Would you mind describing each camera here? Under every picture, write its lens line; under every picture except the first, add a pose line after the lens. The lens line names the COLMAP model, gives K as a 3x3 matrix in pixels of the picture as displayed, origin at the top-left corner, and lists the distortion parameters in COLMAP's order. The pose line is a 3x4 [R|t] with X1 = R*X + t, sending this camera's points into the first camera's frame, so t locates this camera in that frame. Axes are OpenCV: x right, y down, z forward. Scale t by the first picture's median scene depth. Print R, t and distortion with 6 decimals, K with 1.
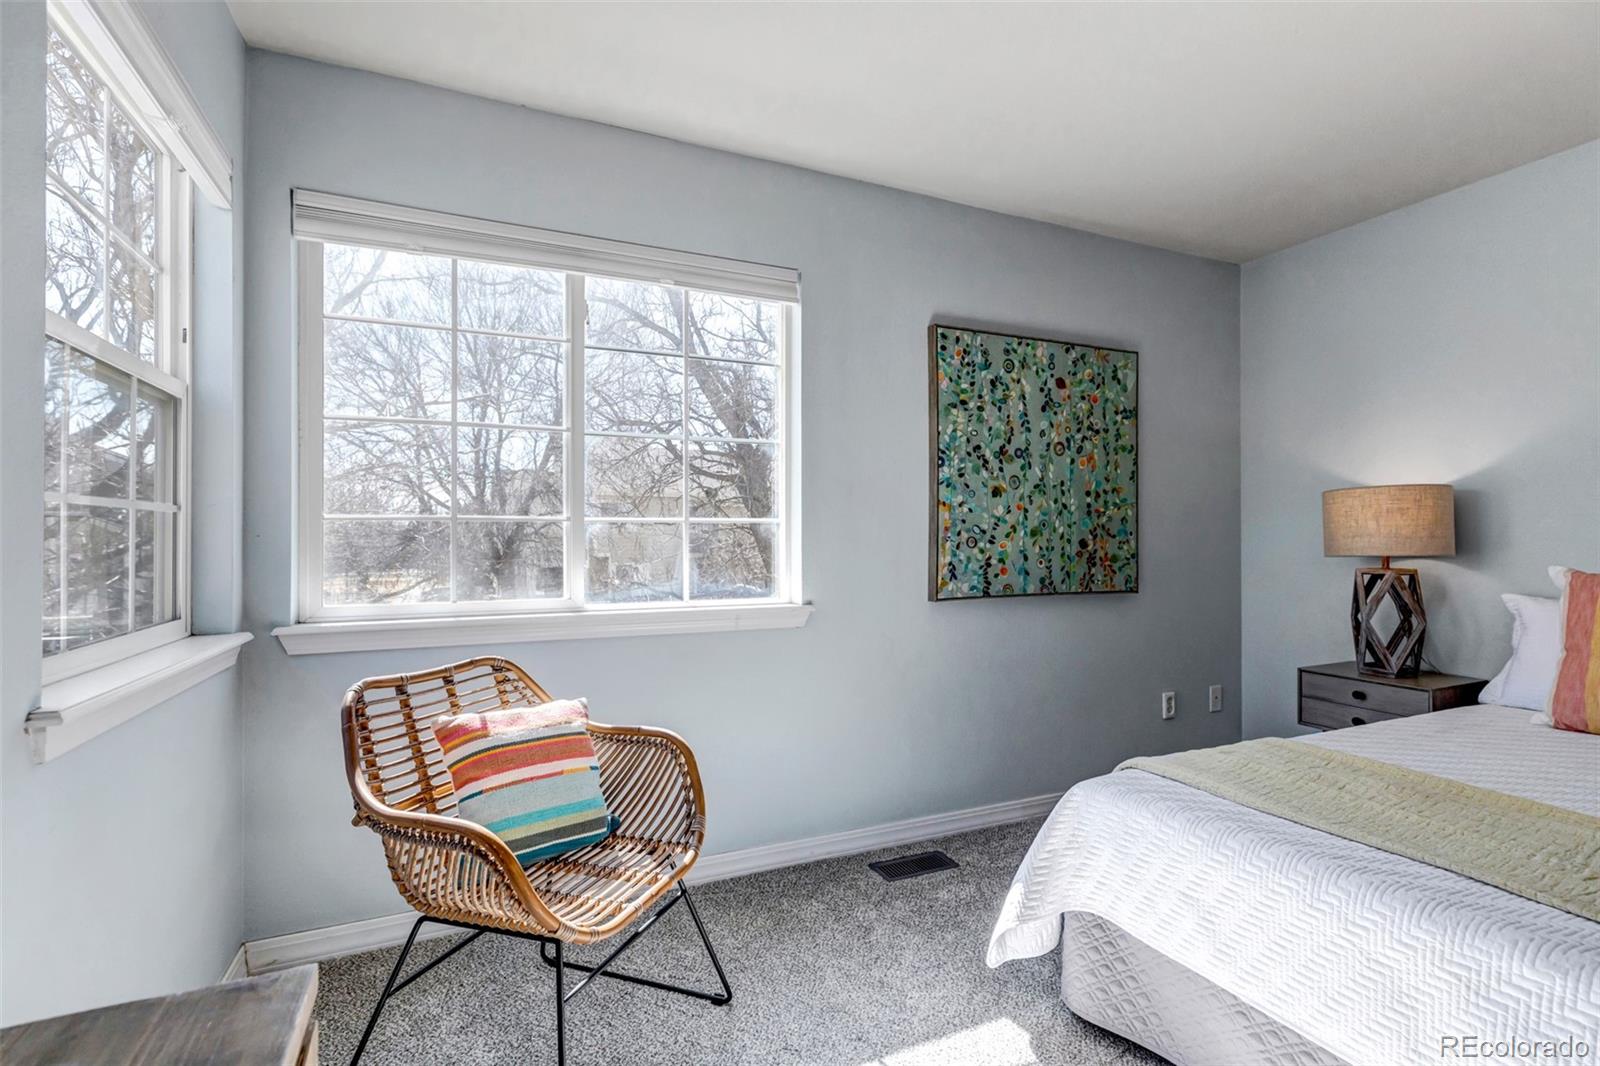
lens RADIAL K [[734.9, 0, 790.9], [0, 734.9, 534.3], [0, 0, 1]] dist [0.004698, -0.000607]
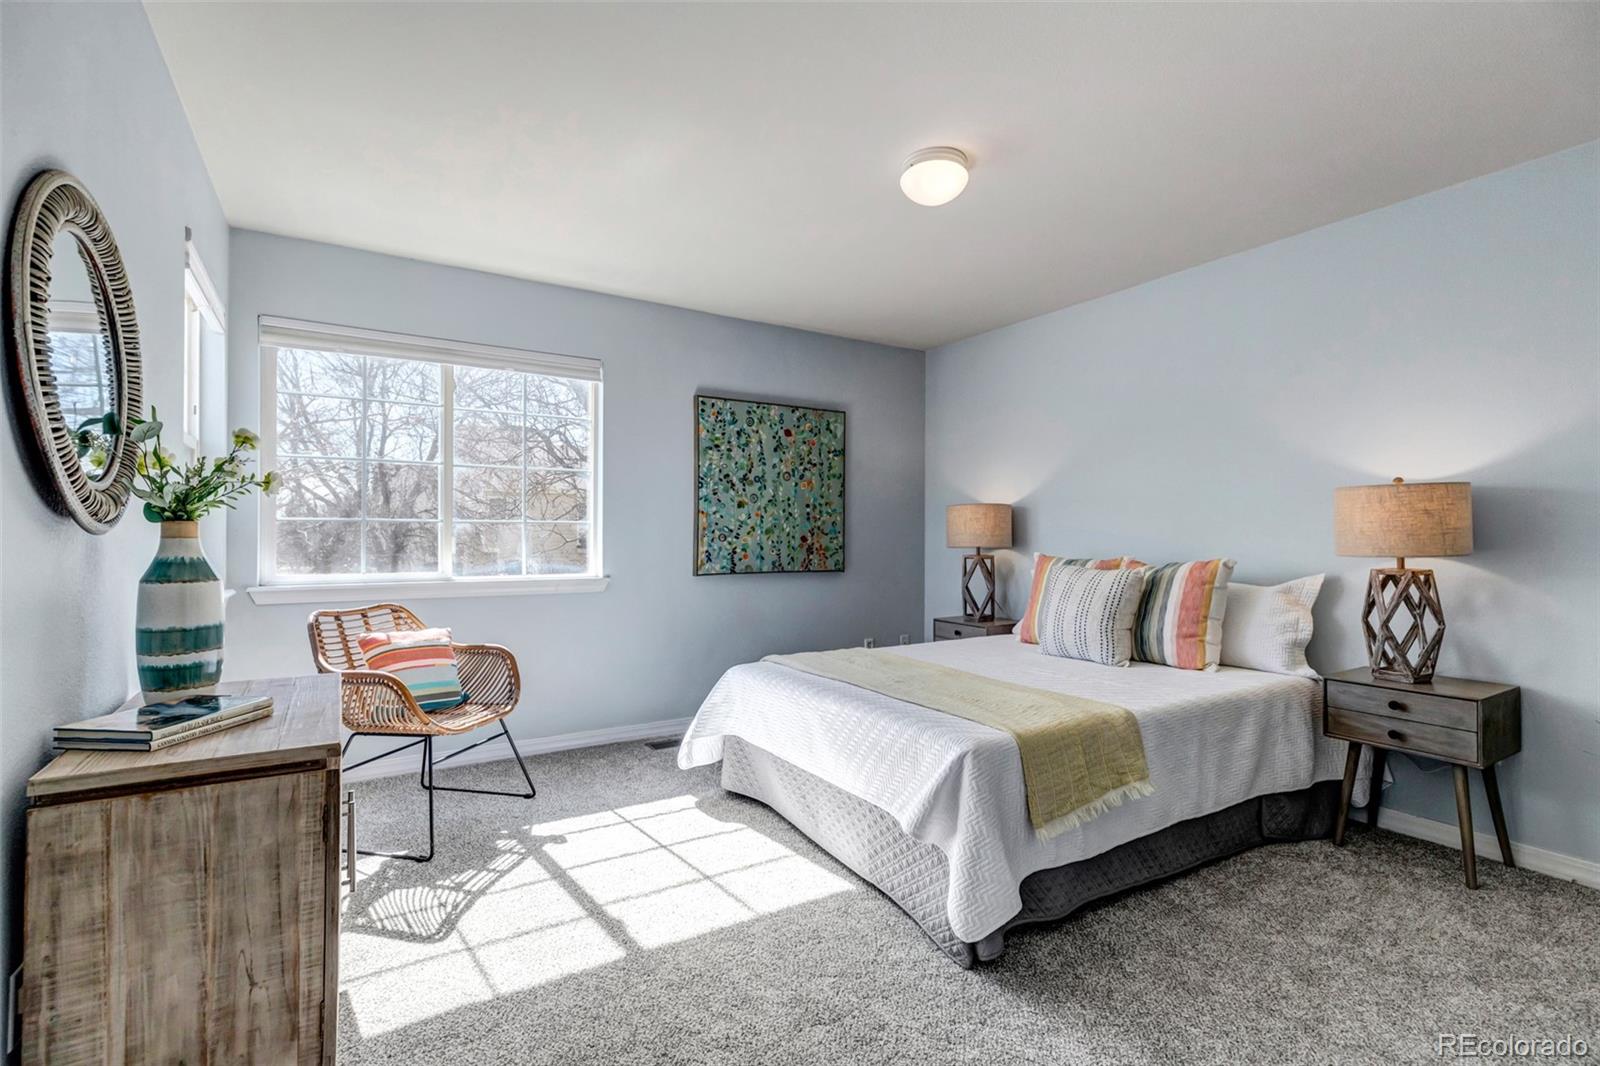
lens RADIAL K [[734.9, 0, 798.7], [0, 734.9, 531.8], [0, 0, 1]] dist [0.004698, -0.000607]
pose [[0.990196, 0.006007, 0.139558, 0.188698], [-0.006156, 0.999981, 0.000633, -0.002868], [-0.139551, -0.001486, 0.990214, -0.534943]]
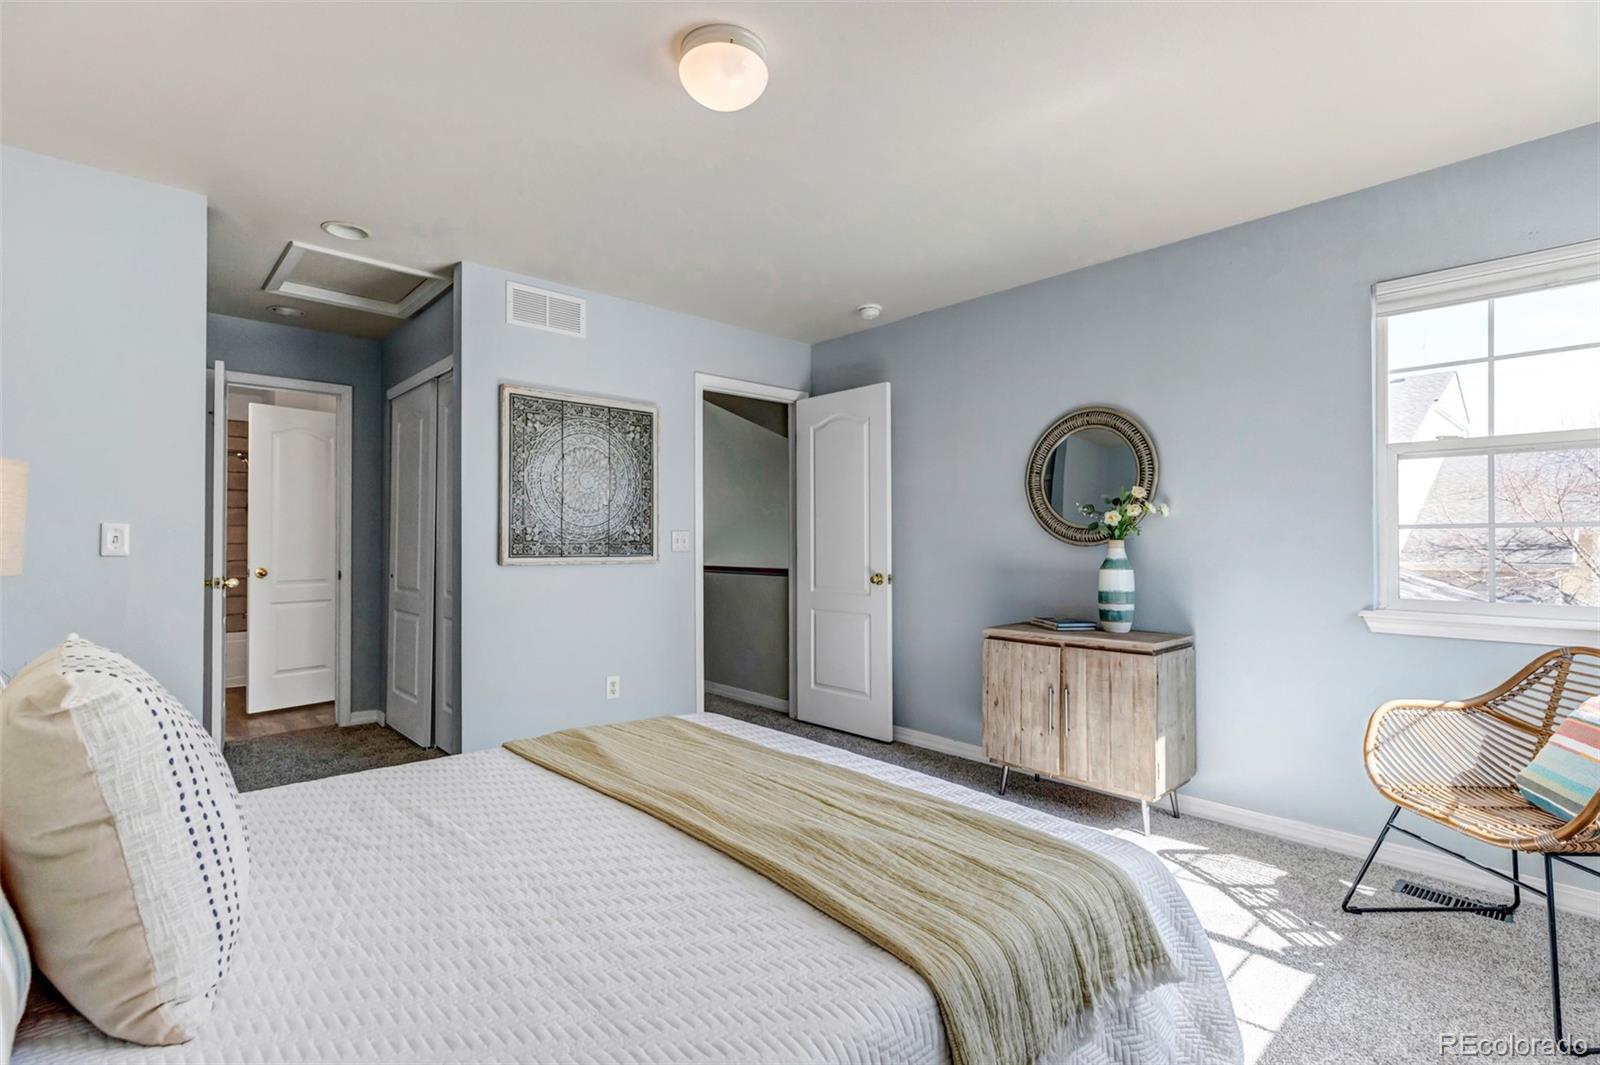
lens RADIAL K [[734.9, 0, 804.4], [0, 734.9, 524.9], [0, 0, 1]] dist [0.004698, -0.000607]
pose [[-0.946425, -0.006333, -0.322861, 0.633790], [0.001744, 0.999693, -0.024721, -0.002326], [0.322918, -0.023960, -0.946124, 1.026629]]
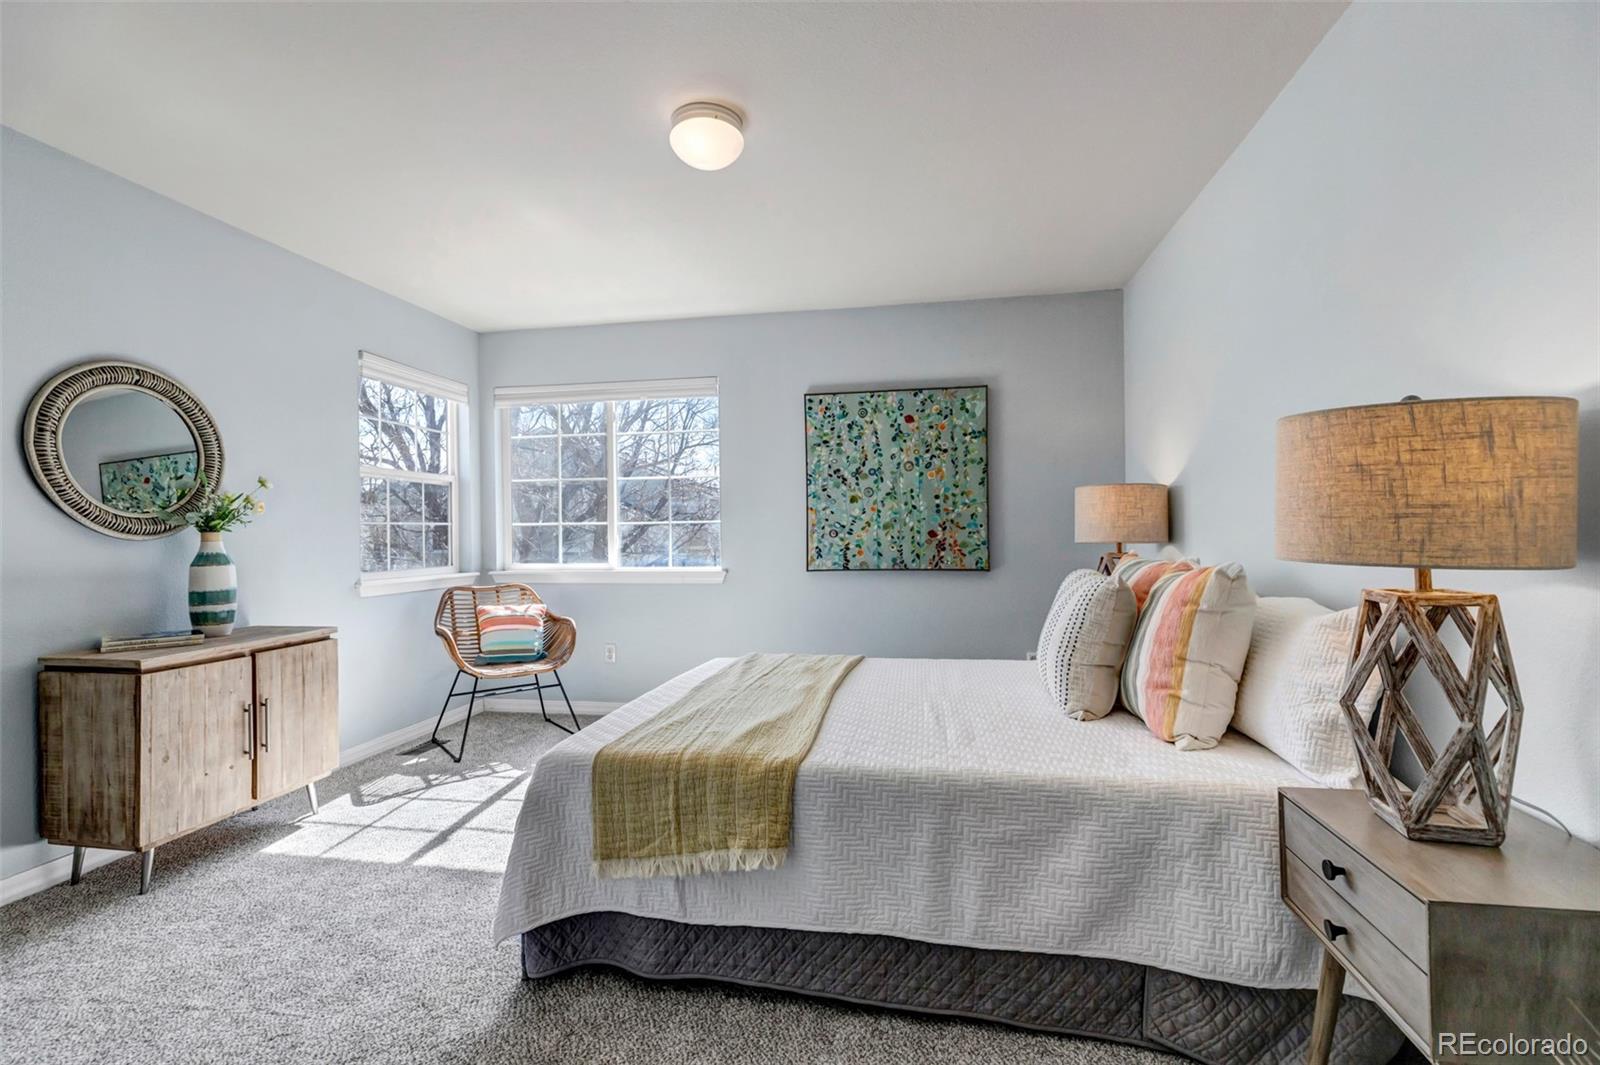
lens RADIAL K [[734.9, 0, 809.3], [0, 734.9, 527.4], [0, 0, 1]] dist [0.004698, -0.000607]
pose [[0.823300, -0.010875, -0.567502, 1.058412], [0.013408, 0.999910, 0.000289, -0.002866], [0.567448, -0.007847, 0.823372, -0.273103]]
